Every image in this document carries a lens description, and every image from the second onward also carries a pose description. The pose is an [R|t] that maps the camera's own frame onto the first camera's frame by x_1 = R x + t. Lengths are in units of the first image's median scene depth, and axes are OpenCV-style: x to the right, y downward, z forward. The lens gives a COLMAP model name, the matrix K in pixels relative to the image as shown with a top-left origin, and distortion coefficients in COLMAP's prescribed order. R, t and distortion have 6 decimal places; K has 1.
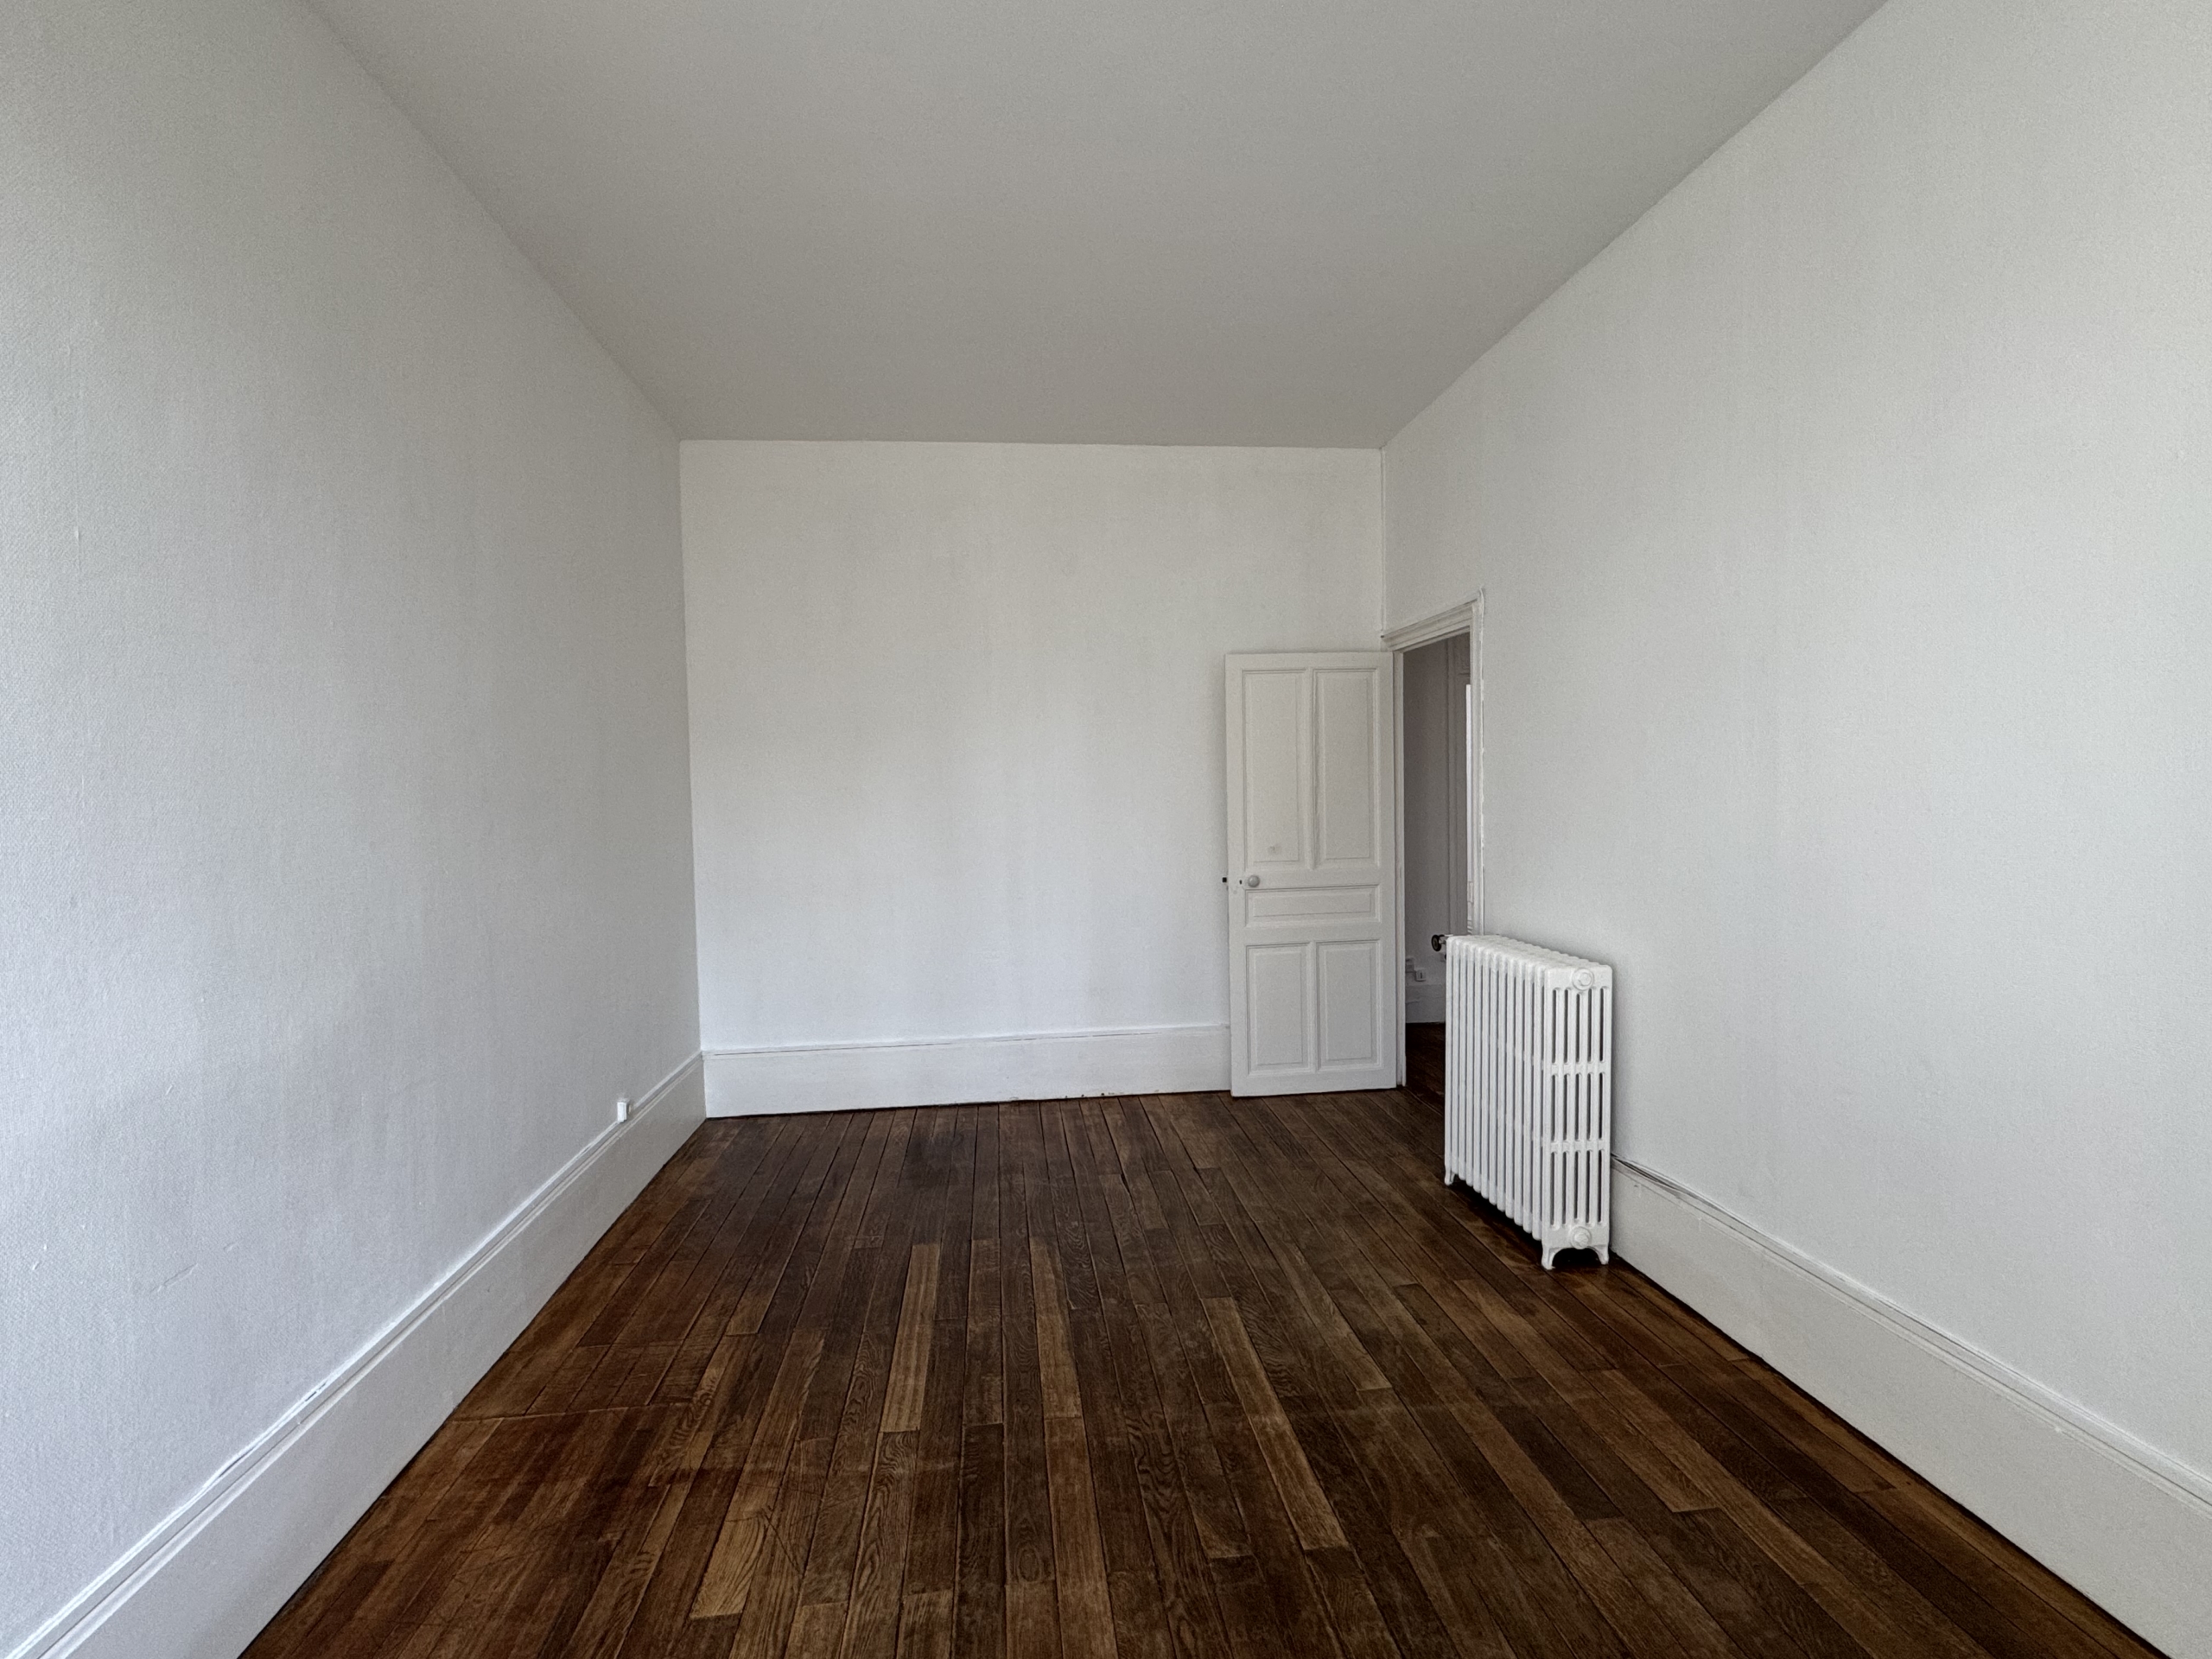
lens RADIAL K [[1012.2, 0, 1106.0], [0, 1012.2, 829.5], [0, 0, 1]] dist [-0.000216, -0.000908]
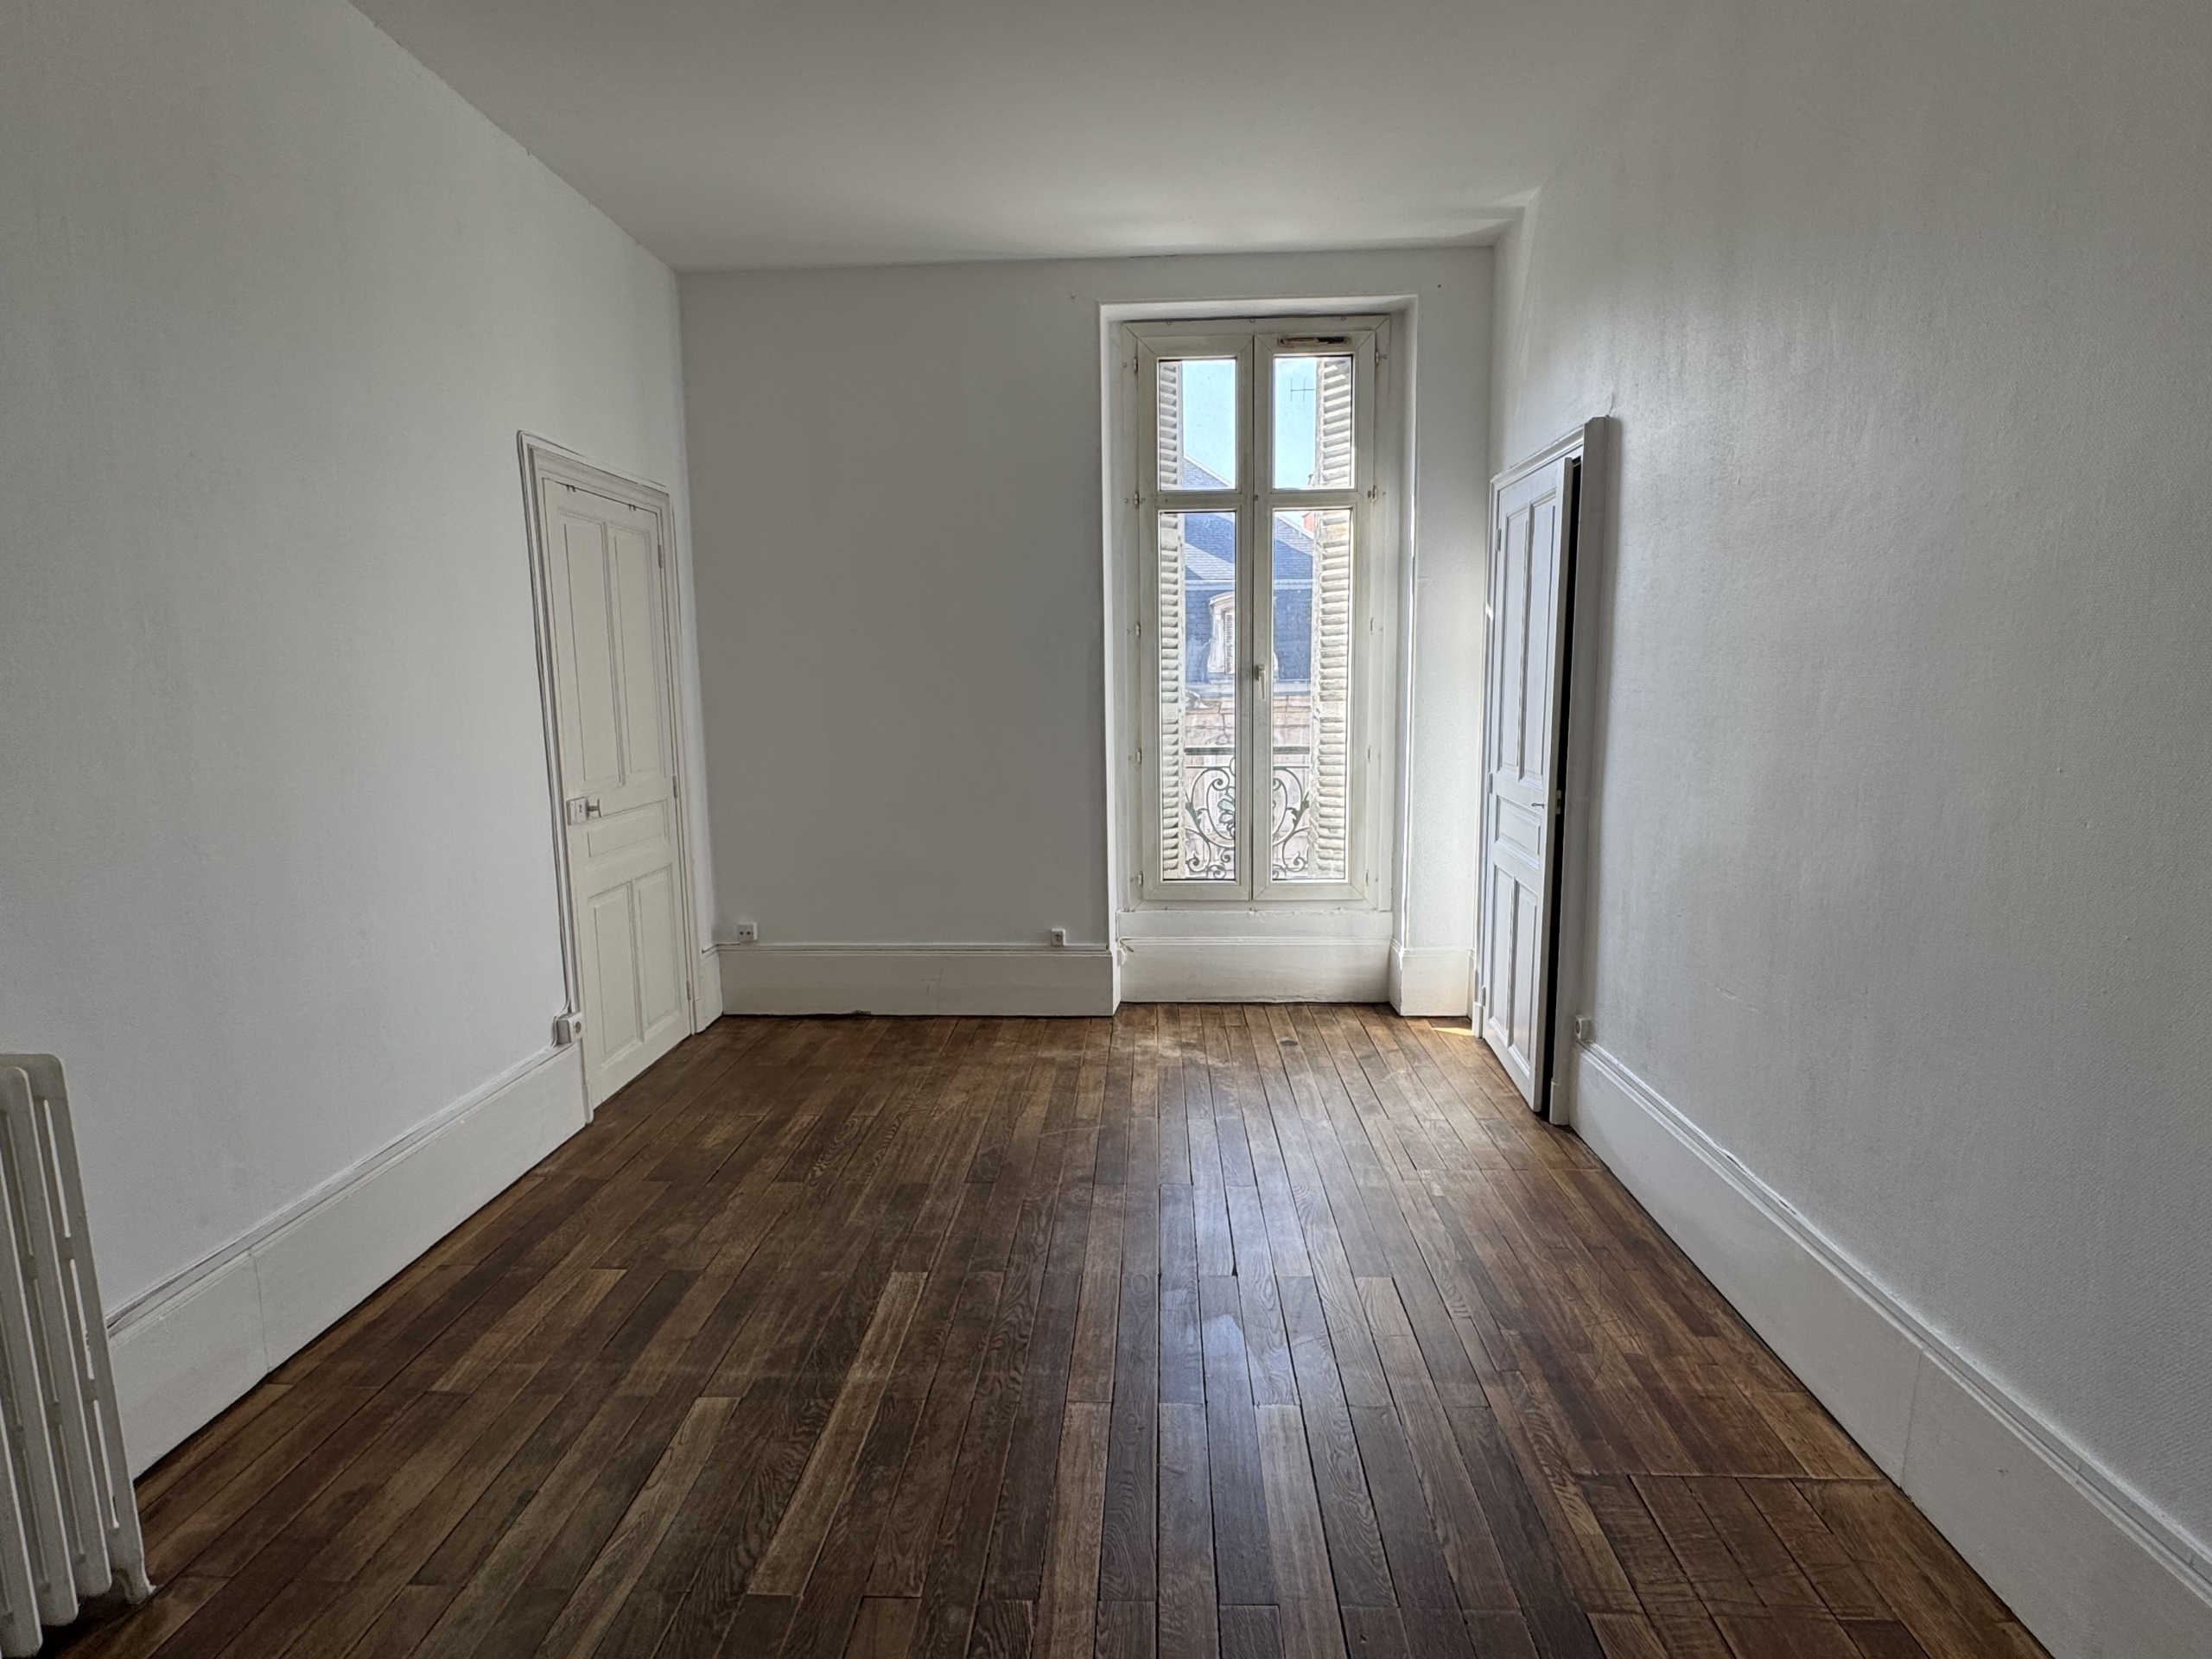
lens RADIAL K [[1077.2, 0, 1106.0], [0, 1077.2, 829.5], [0, 0, 1]] dist [-0.000408, -0.000004]
pose [[-0.986288, 0.010565, 0.164693, -0.216860], [0.039323, 0.984251, 0.172349, -0.059475], [-0.160278, 0.176462, -0.971170, 1.837150]]
